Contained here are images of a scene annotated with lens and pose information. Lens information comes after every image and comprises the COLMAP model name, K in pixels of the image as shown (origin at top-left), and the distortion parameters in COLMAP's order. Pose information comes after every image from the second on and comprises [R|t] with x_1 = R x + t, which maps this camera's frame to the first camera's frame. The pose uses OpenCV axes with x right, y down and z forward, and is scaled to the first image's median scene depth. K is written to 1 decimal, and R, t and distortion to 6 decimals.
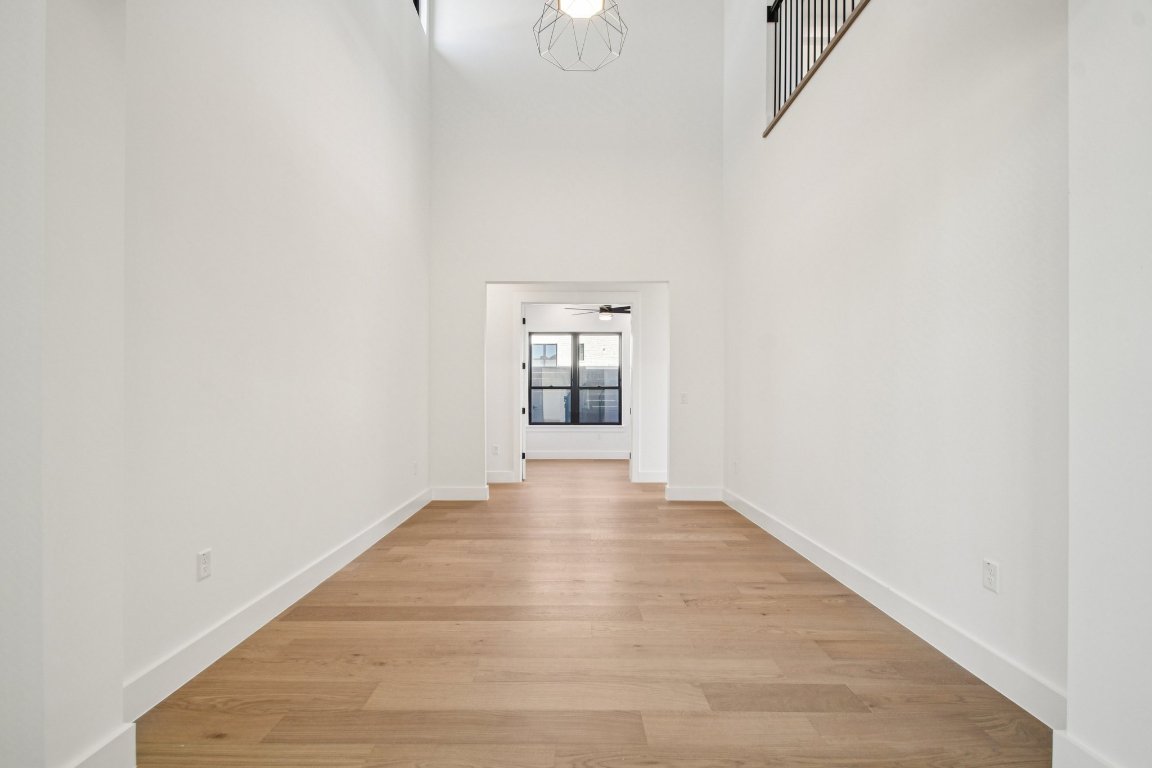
lens RADIAL K [[513.4, 0, 572.0], [0, 513.4, 401.9], [0, 0, 1]] dist [0.009377, -0.010331]
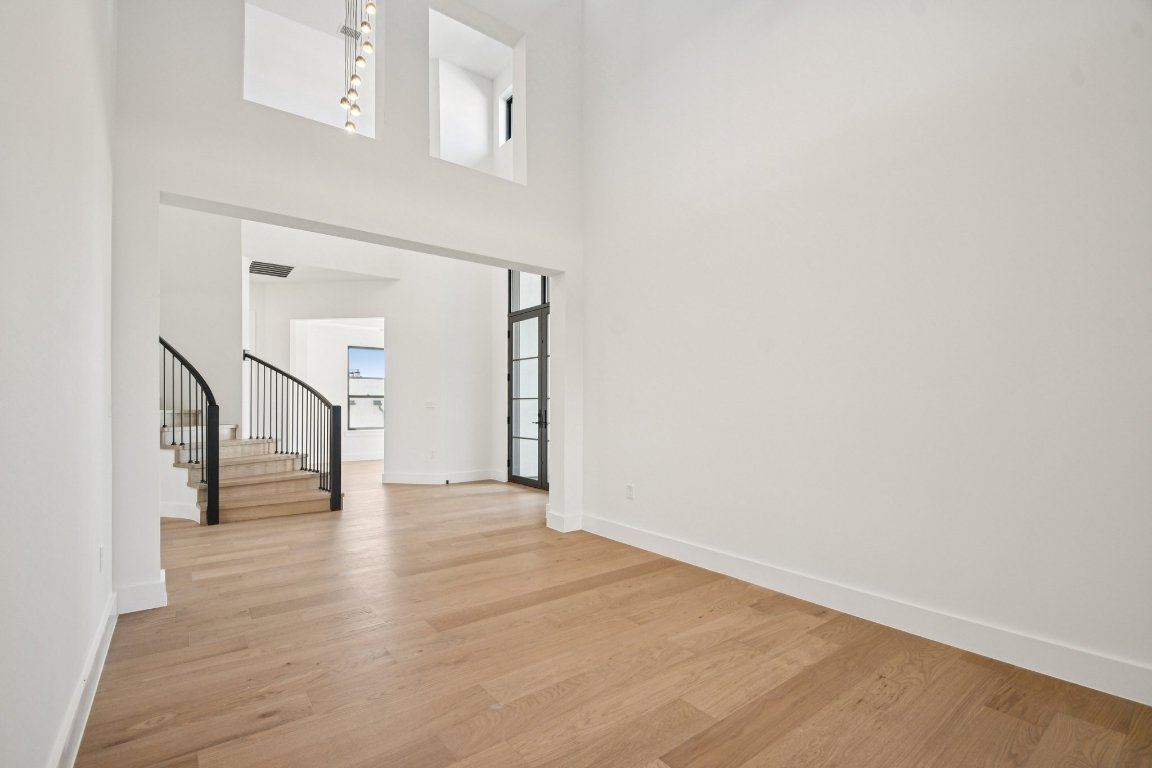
lens RADIAL K [[513.4, 0, 572.0], [0, 513.4, 401.9], [0, 0, 1]] dist [0.009377, -0.010331]
pose [[-0.800298, -0.009958, -0.599519, 0.485263], [-0.012317, 0.999924, -0.000166, -0.016709], [0.599475, 0.007251, -0.800360, 1.846131]]
